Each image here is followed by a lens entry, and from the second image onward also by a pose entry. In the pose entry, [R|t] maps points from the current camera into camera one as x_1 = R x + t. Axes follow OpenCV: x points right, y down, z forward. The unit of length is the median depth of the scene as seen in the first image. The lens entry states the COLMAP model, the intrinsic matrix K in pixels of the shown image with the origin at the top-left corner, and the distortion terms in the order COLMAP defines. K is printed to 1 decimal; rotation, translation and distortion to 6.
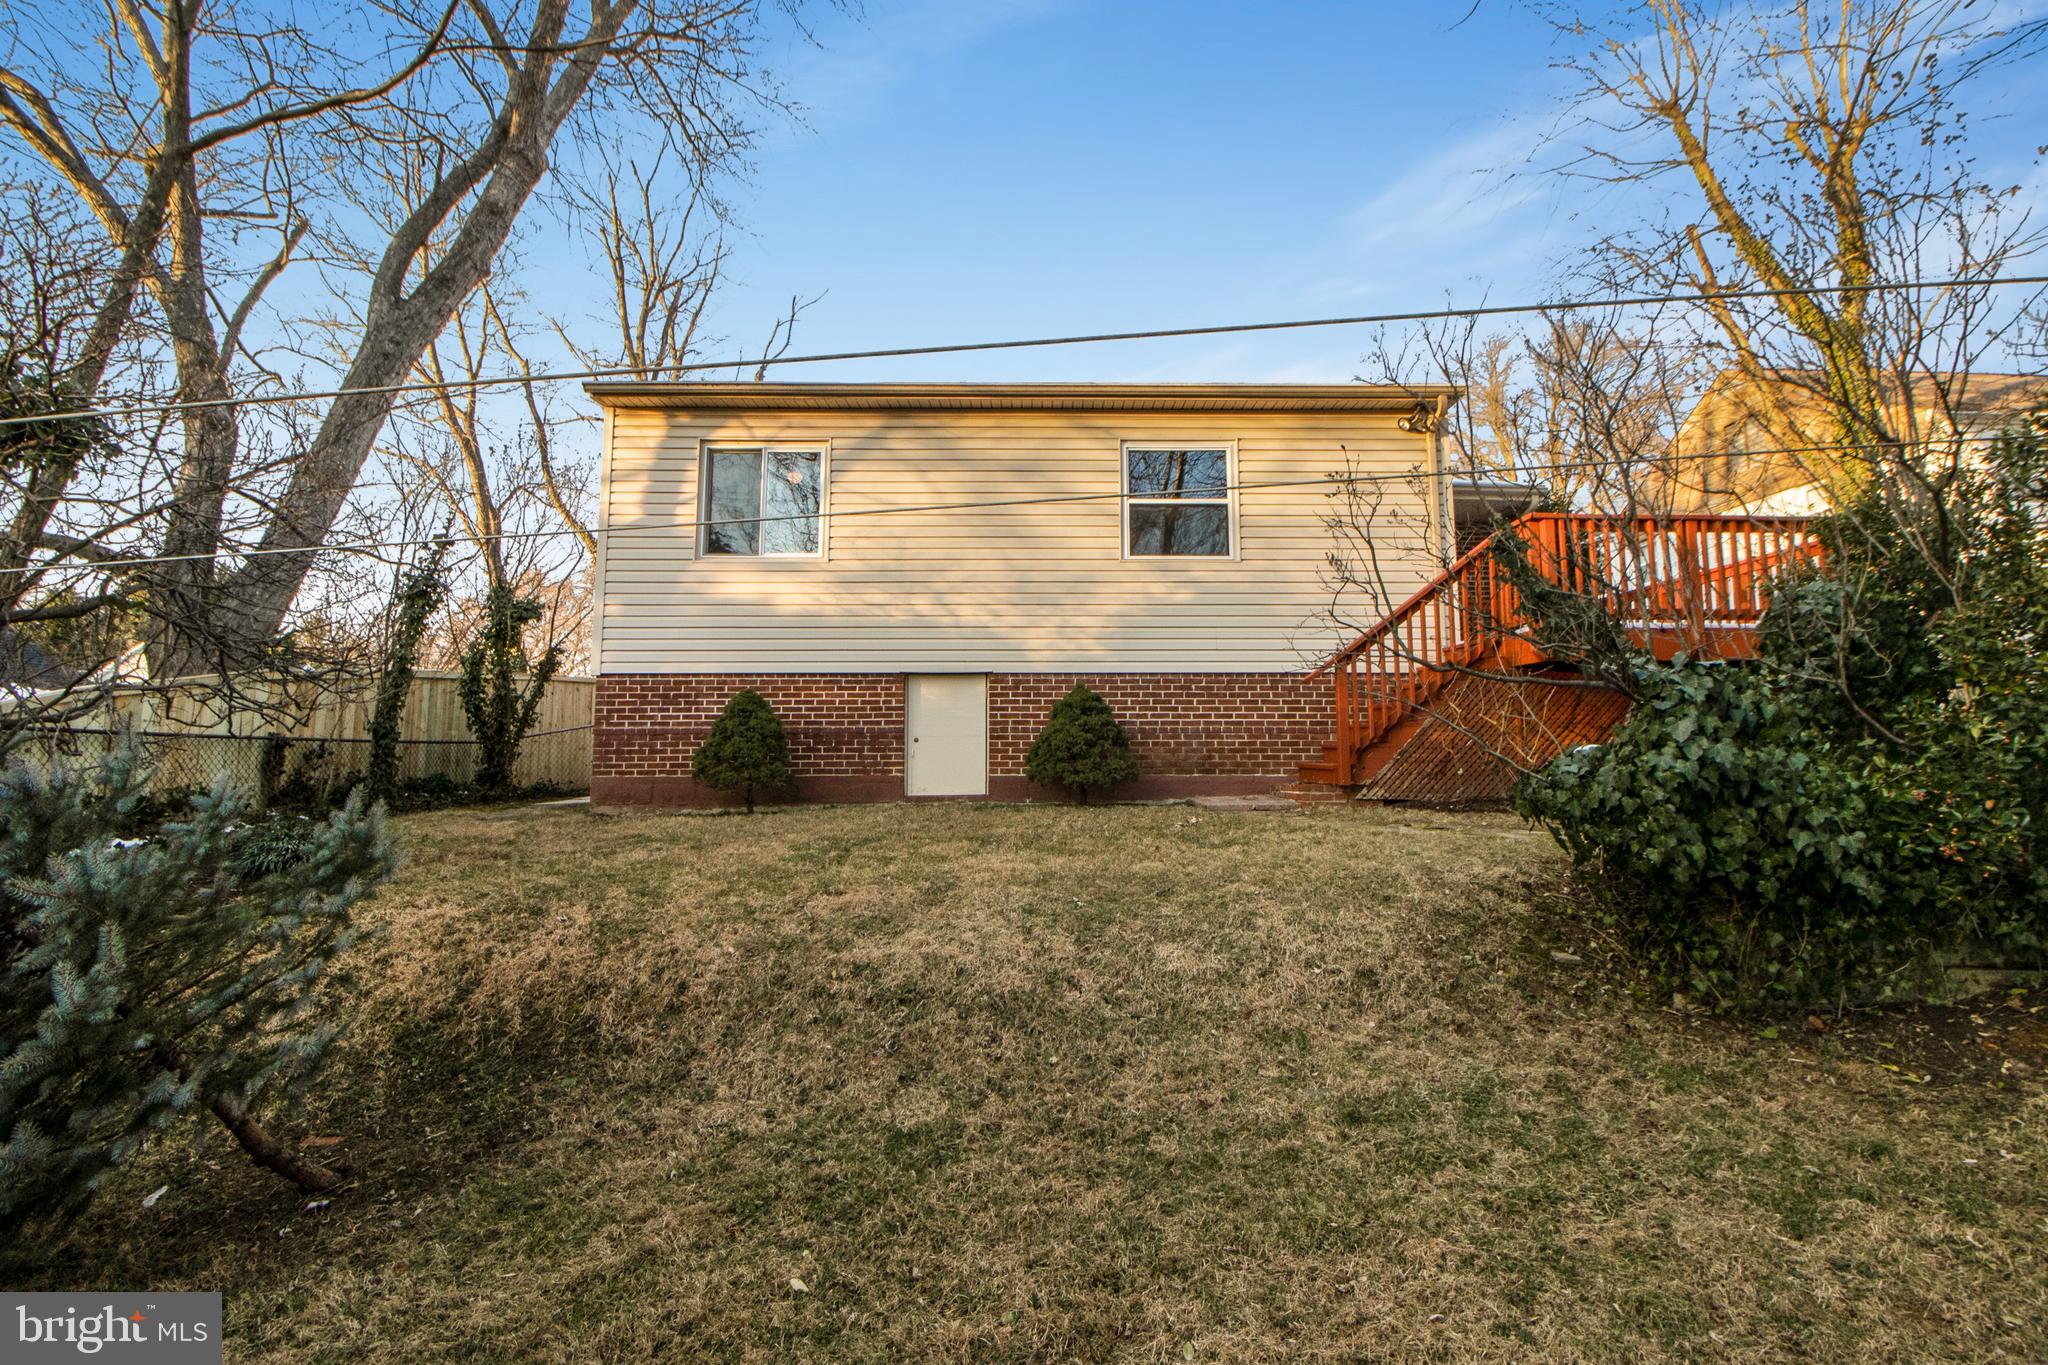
lens RADIAL K [[948.9, 0, 1029.4], [0, 948.9, 624.9], [0, 0, 1]] dist [0.021383, -0.010184]
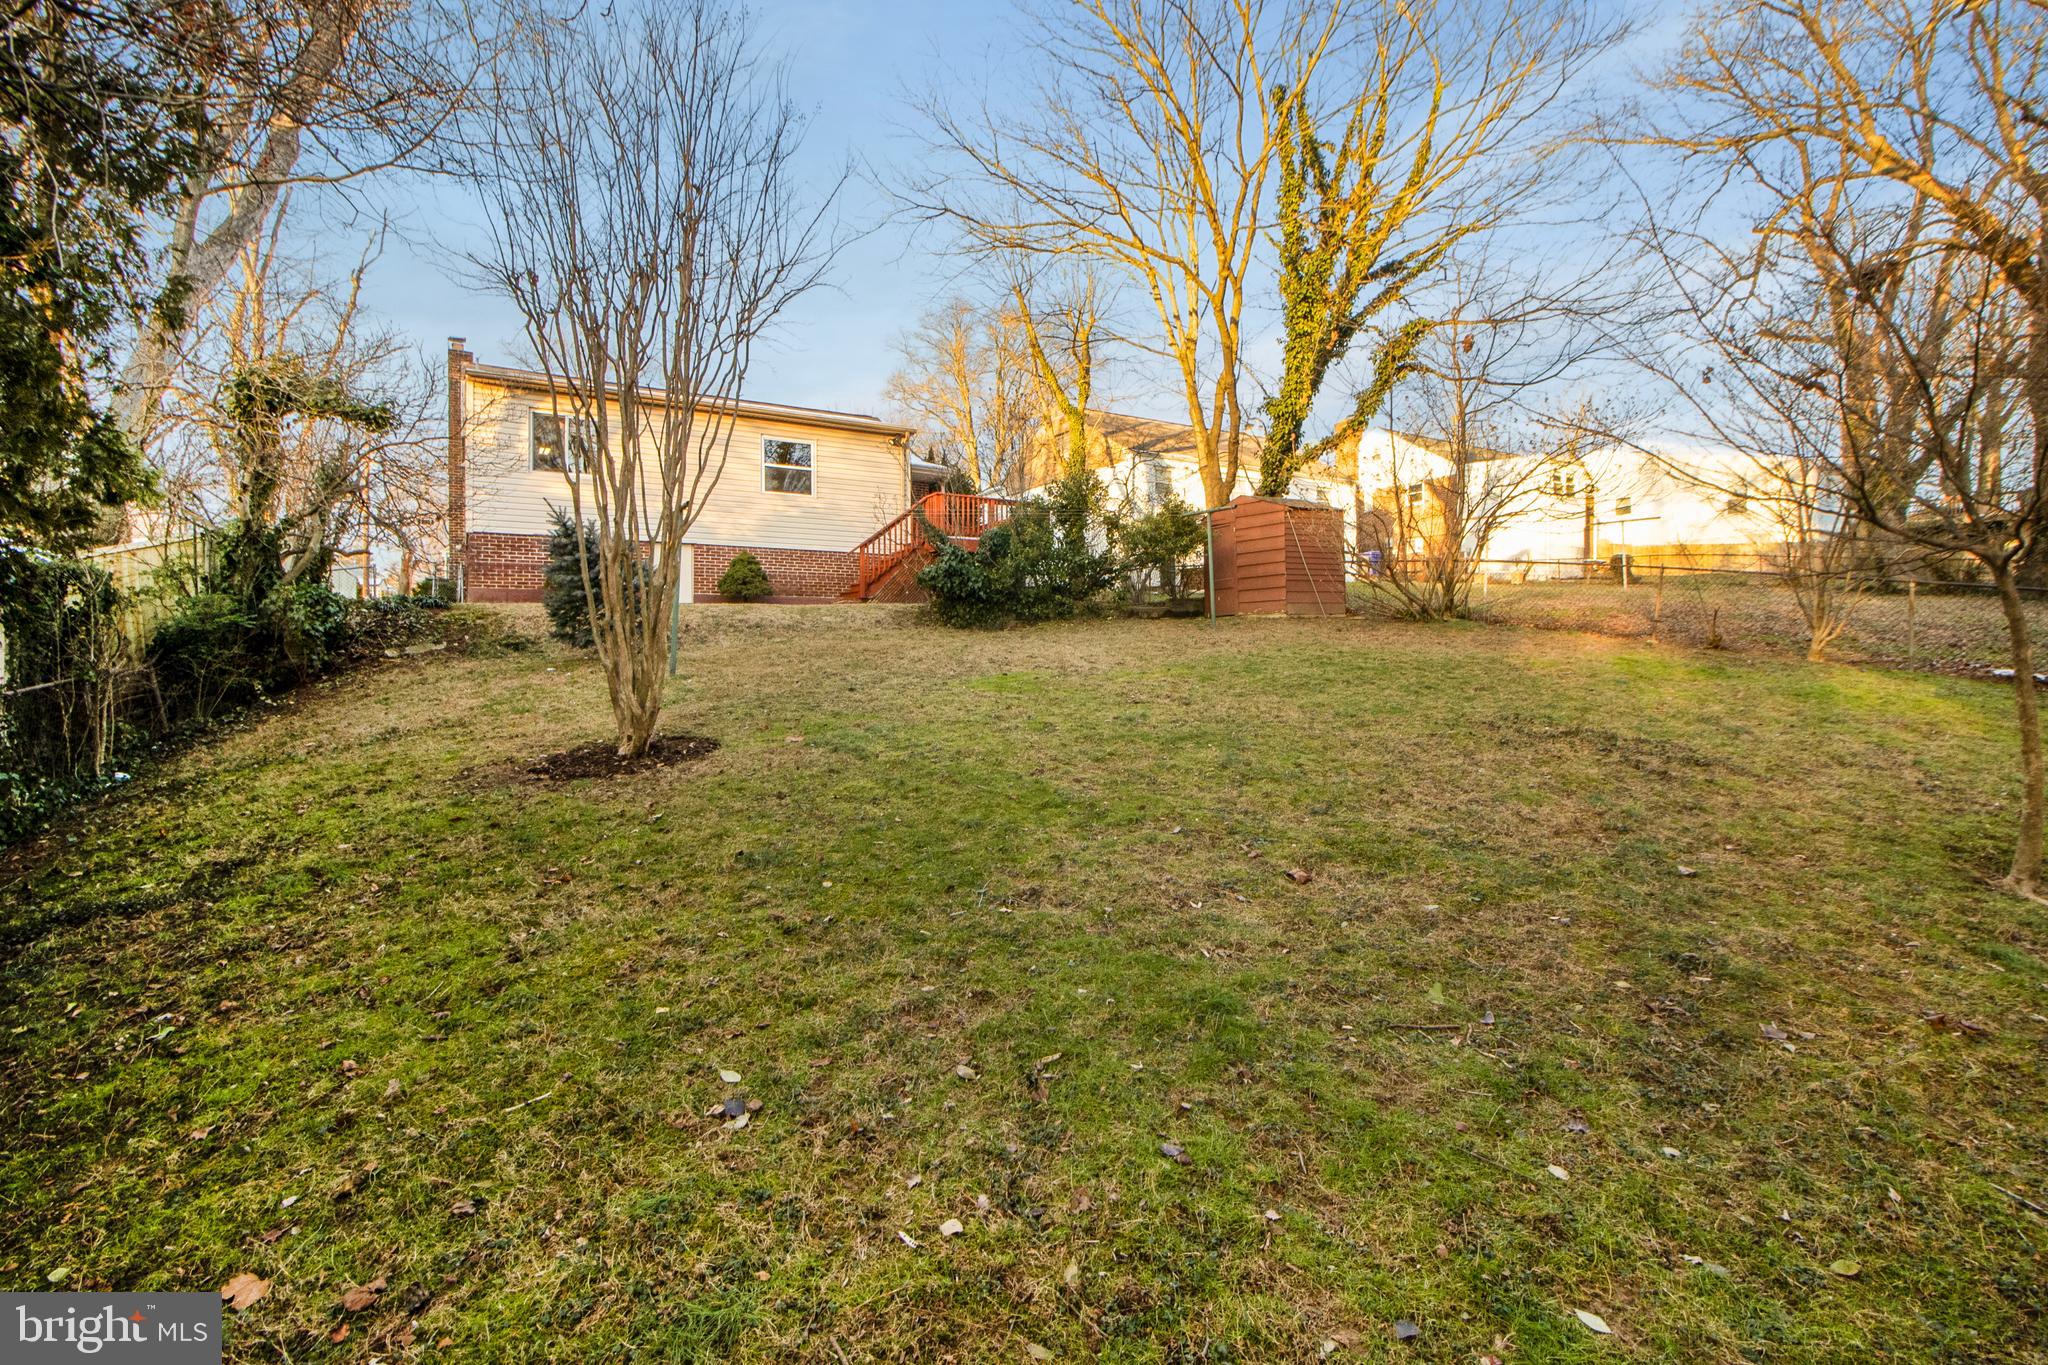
lens RADIAL K [[948.9, 0, 1029.4], [0, 948.9, 624.9], [0, 0, 1]] dist [0.021383, -0.010184]
pose [[0.854168, 0.011066, 0.519880, -0.491848], [-0.066620, 0.993864, 0.088301, -0.003484], [-0.515713, -0.110058, 0.849663, -1.123567]]
